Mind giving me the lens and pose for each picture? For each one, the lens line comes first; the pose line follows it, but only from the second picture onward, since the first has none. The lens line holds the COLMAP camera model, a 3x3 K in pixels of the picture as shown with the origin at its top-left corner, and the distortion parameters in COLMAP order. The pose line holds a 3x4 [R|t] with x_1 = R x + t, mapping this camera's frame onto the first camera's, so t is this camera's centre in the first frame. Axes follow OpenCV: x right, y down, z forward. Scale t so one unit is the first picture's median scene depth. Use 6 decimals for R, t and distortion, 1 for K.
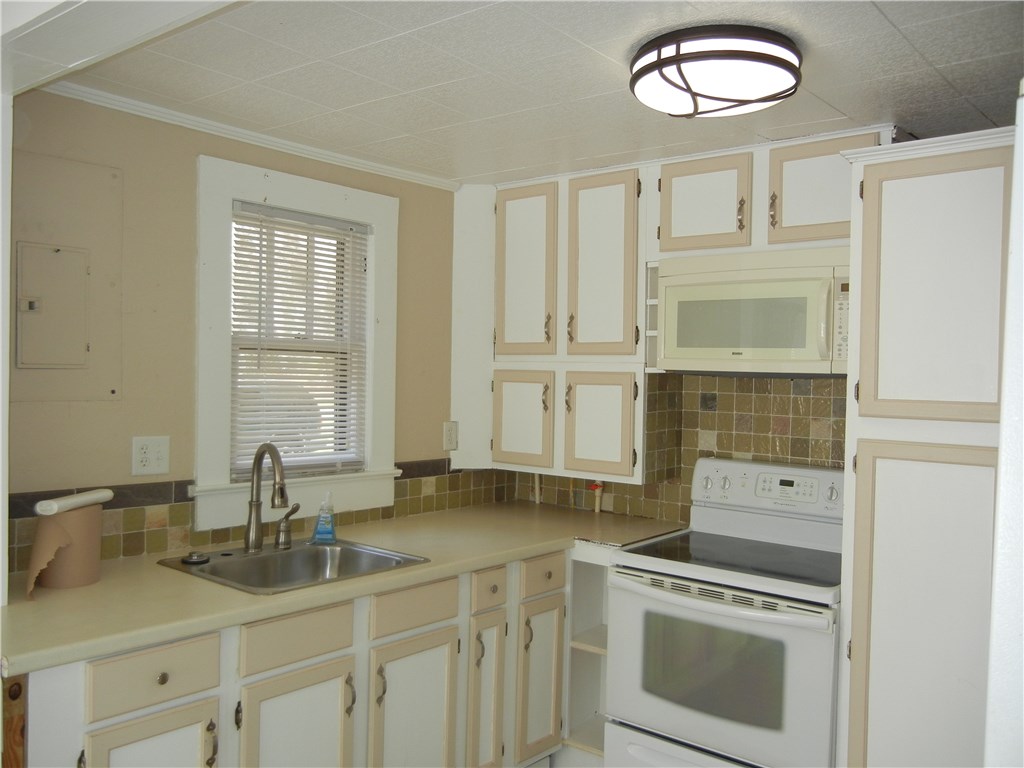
lens RADIAL K [[877.4, 0, 509.4], [0, 877.4, 388.0], [0, 0, 1]] dist [-0.005637, 0.014062]
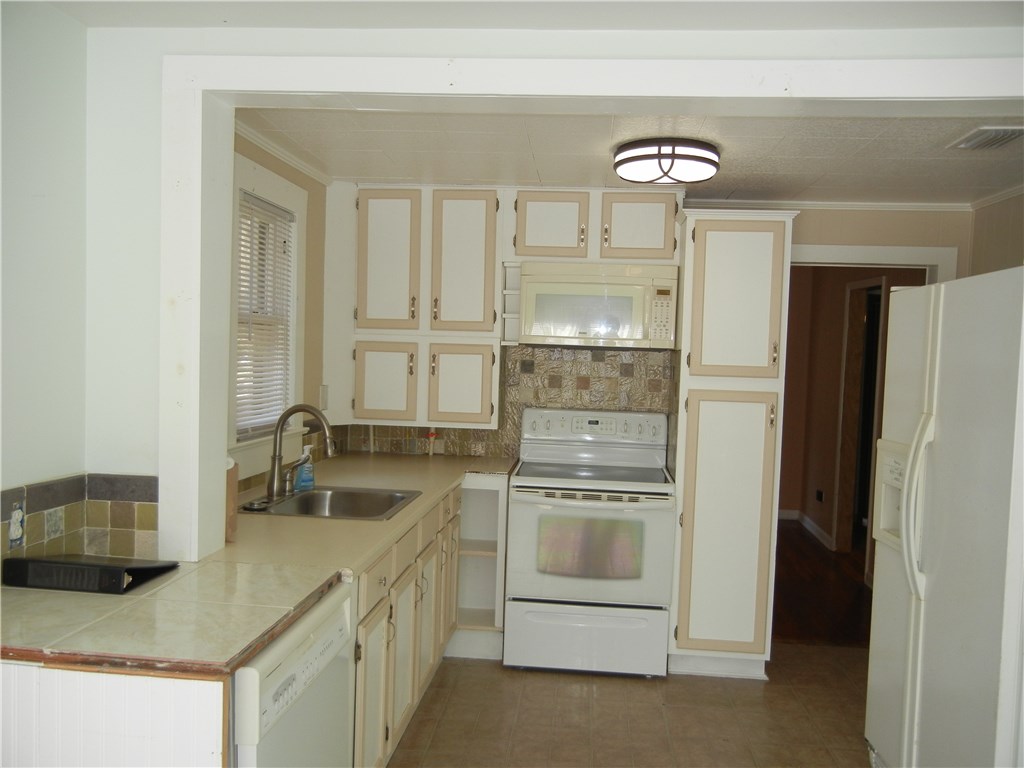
lens RADIAL K [[877.4, 0, 510.8], [0, 877.4, 390.1], [0, 0, 1]] dist [-0.005637, 0.014062]
pose [[0.824200, -0.022697, 0.565844, -0.652062], [-0.002936, 0.999012, 0.044348, -0.009366], [-0.566292, -0.038213, 0.823319, -0.120239]]
